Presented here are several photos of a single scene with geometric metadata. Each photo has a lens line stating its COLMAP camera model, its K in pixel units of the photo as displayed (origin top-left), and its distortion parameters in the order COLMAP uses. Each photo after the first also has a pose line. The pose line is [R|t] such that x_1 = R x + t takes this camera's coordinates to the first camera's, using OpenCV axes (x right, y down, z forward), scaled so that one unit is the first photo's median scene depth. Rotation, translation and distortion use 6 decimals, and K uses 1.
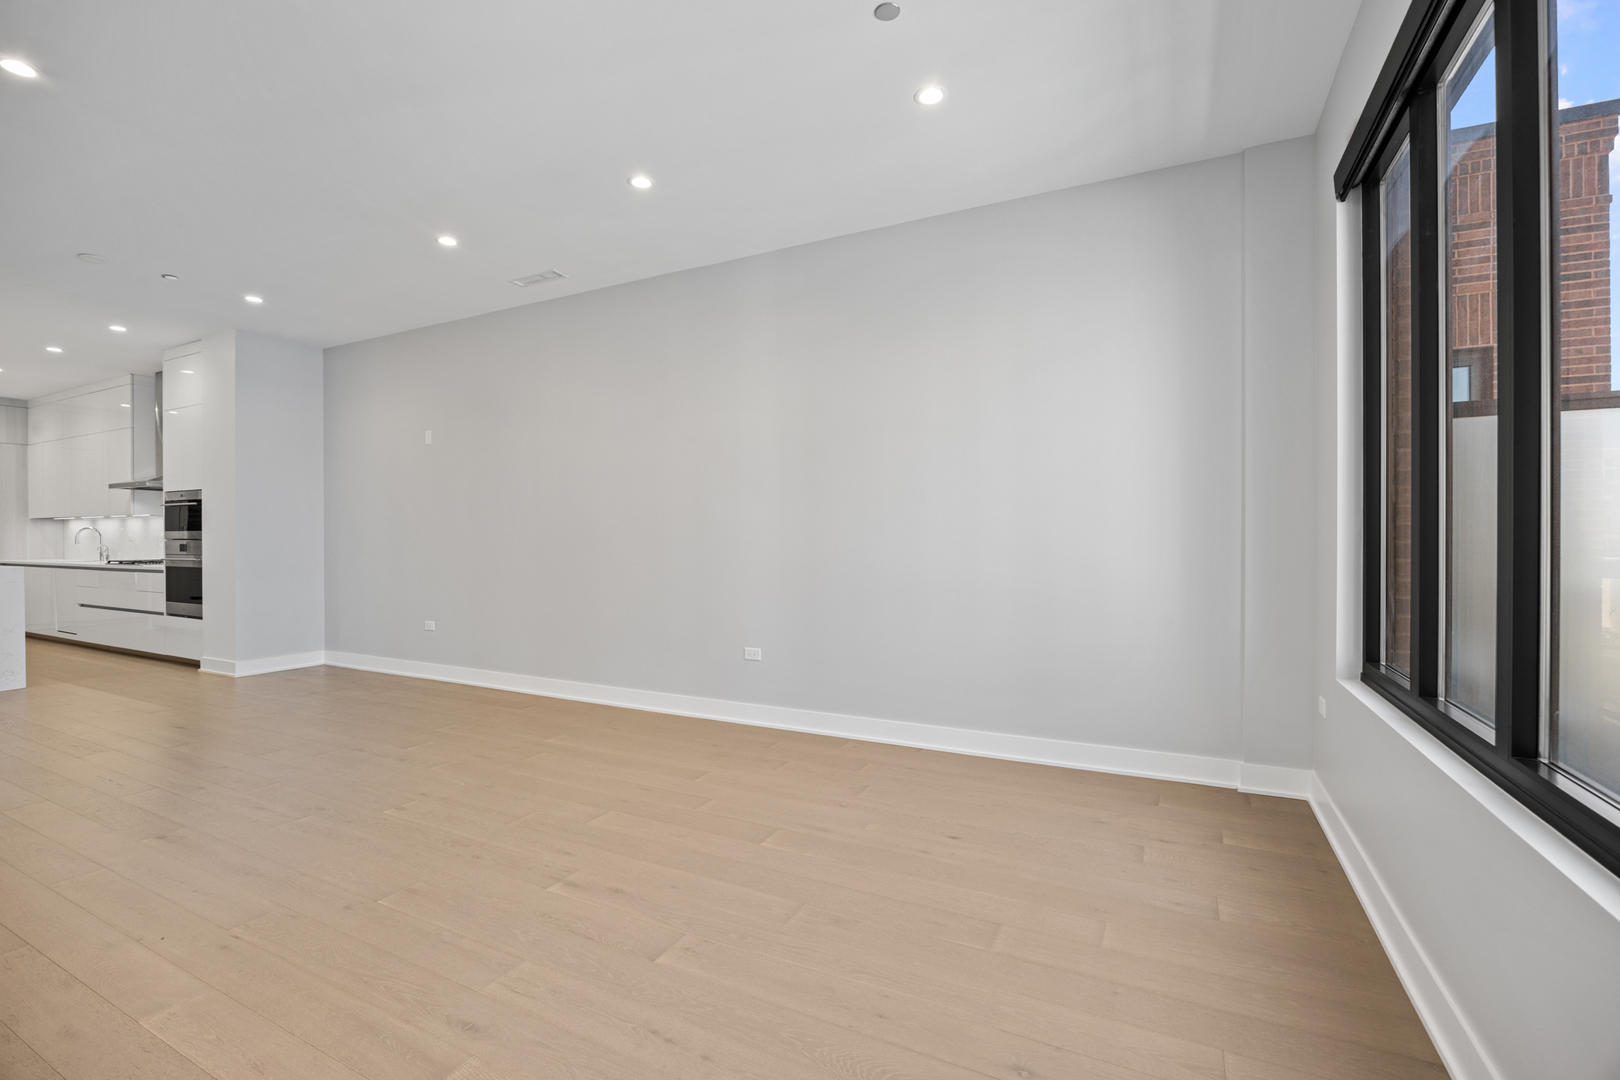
lens RADIAL K [[700.7, 0, 783.6], [0, 700.7, 545.1], [0, 0, 1]] dist [-0.017931, 0.002637]
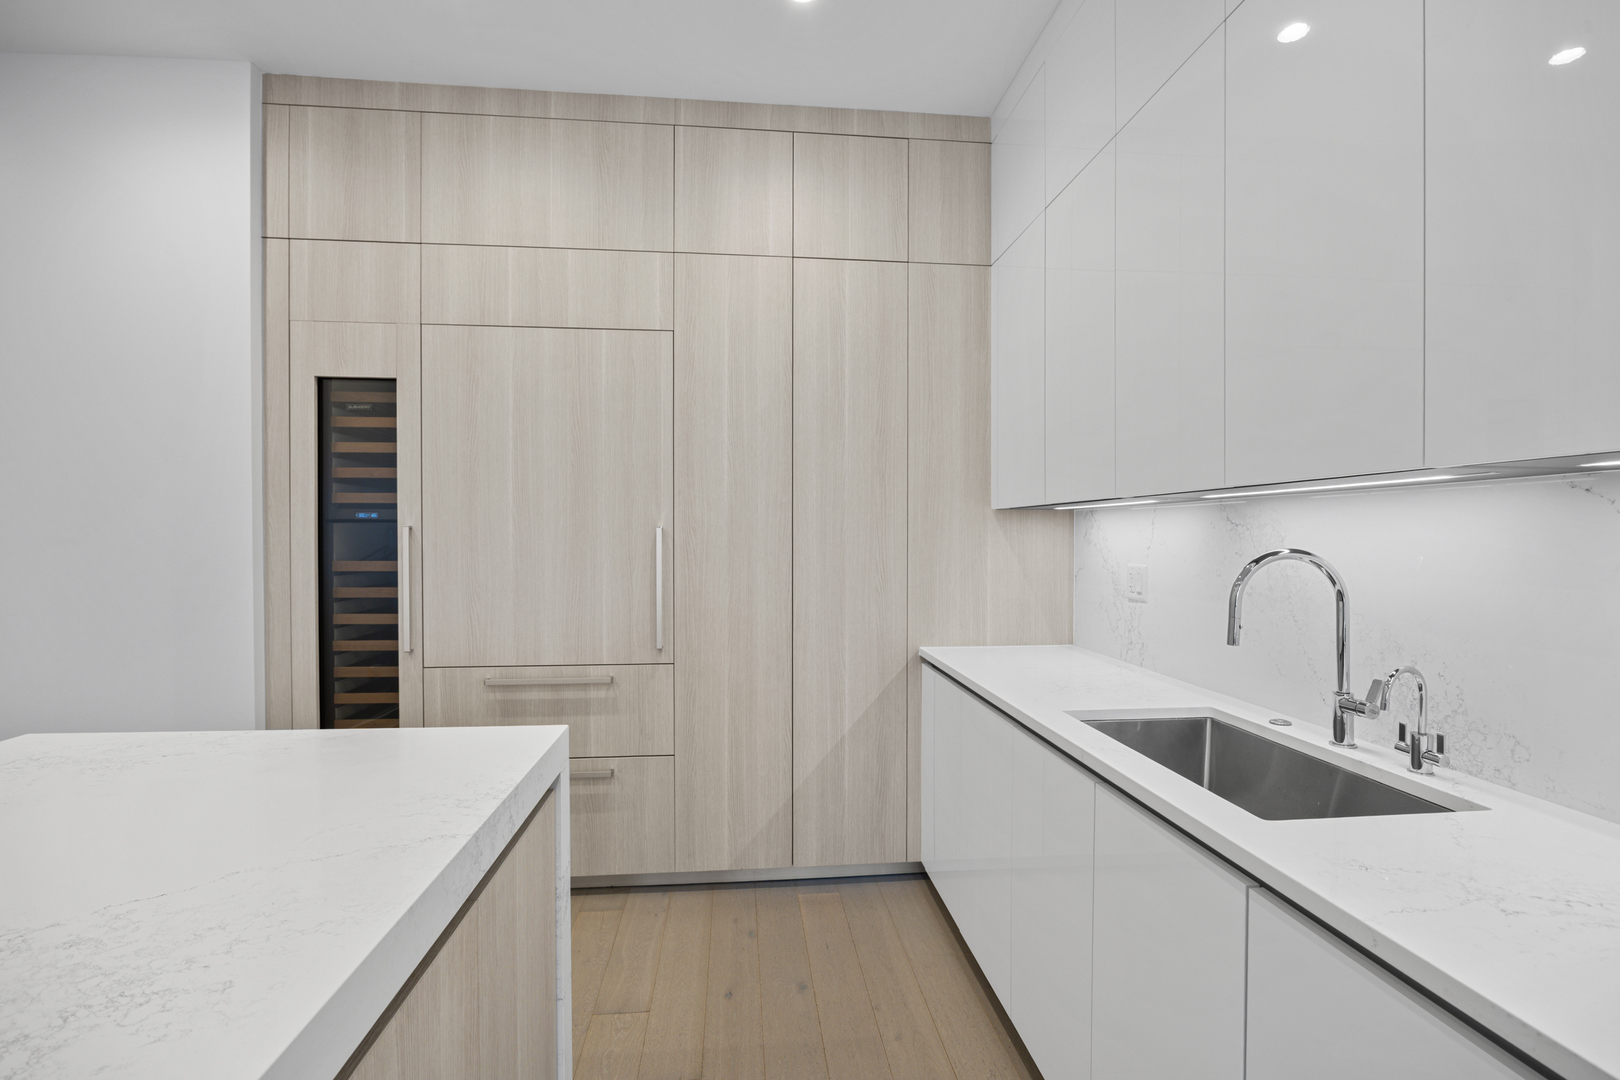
lens RADIAL K [[757.4, 0, 804.6], [0, 757.4, 545.7], [0, 0, 1]] dist [0.001144, 0.001135]
pose [[0.546833, 0.013284, -0.837136, -1.026023], [-0.007455, 0.999912, 0.010997, -0.030662], [0.837209, 0.000227, 0.546884, 0.891661]]
